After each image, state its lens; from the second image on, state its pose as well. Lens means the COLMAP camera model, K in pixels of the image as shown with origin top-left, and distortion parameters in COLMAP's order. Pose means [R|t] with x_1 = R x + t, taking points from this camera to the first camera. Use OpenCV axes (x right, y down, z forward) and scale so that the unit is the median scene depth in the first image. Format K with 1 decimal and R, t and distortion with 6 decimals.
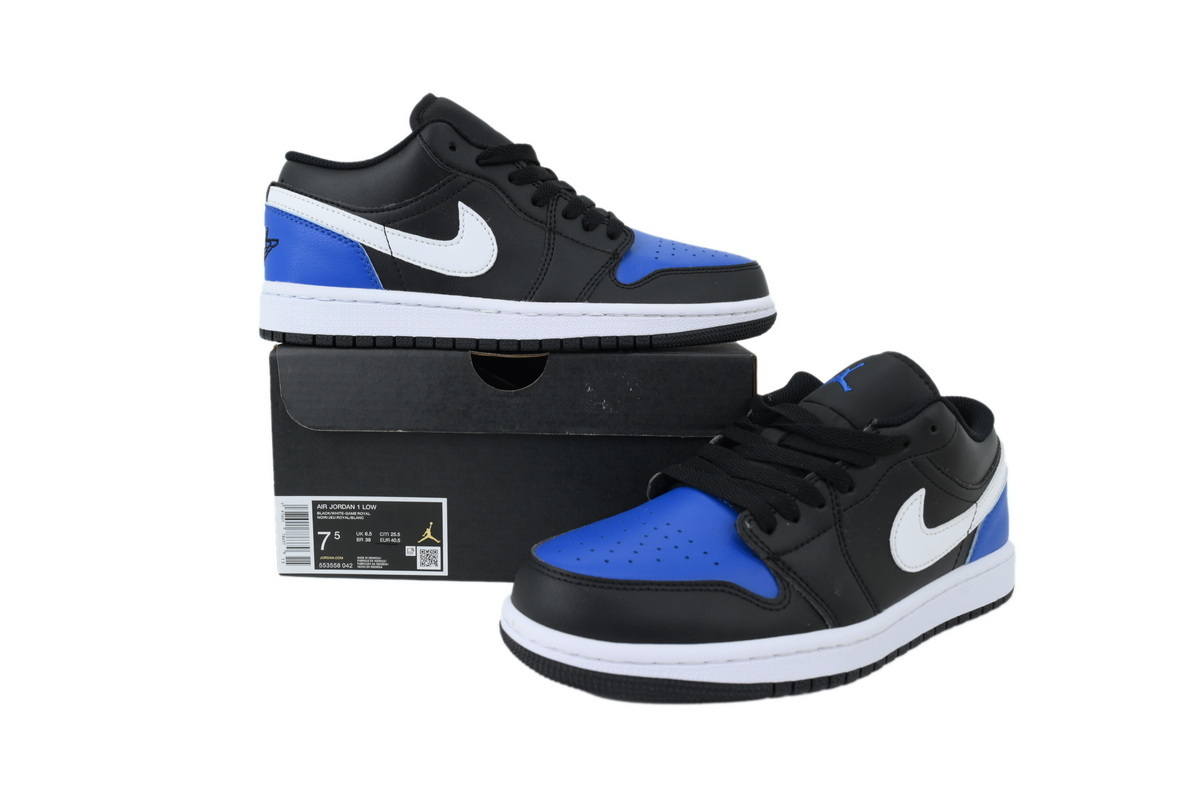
lens RADIAL K [[830.7, 0, 600.2], [0, 830.7, 401.0], [0, 0, 1]] dist [0.004809, 0.001103]
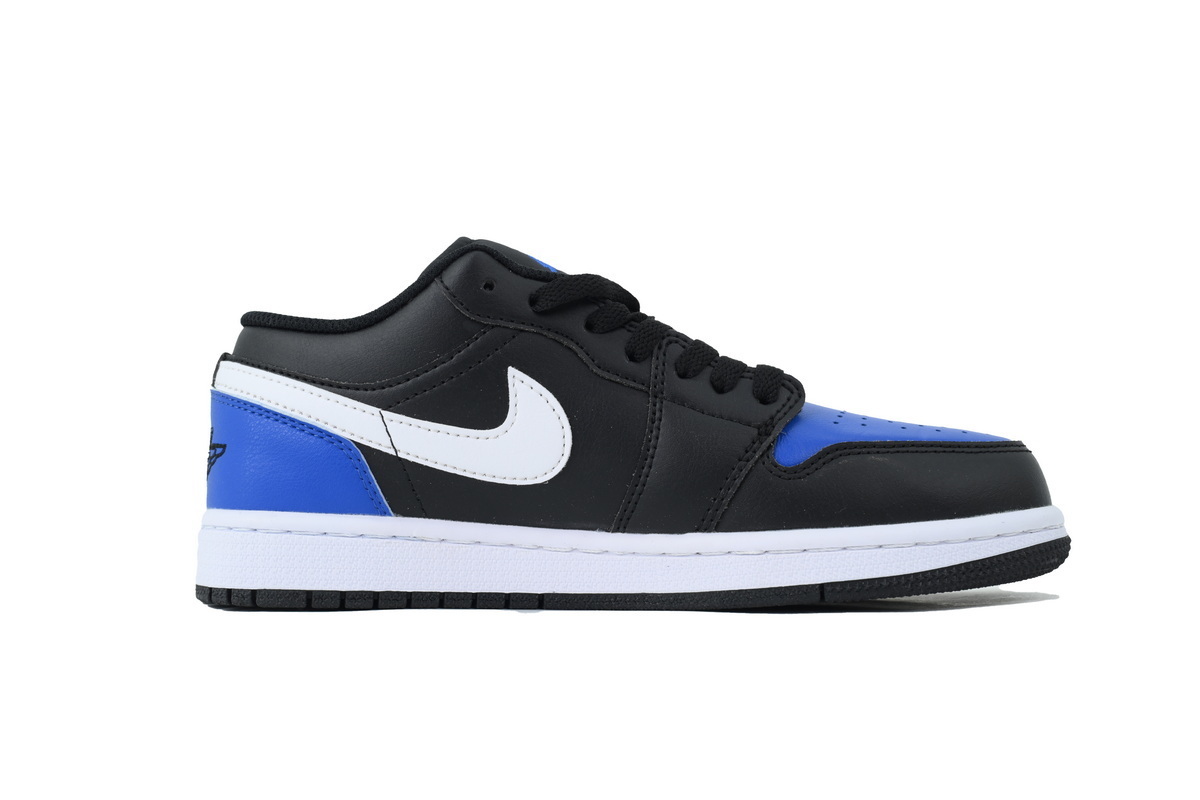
lens RADIAL K [[1173.8, 0, 599.1], [0, 1173.8, 401.4], [0, 0, 1]] dist [0.068280, 0.000000]
pose [[0.990035, -0.050831, -0.131325, 0.006461], [0.019422, 0.972955, -0.230177, -0.016166], [0.139473, 0.225333, 0.964247, 0.185295]]
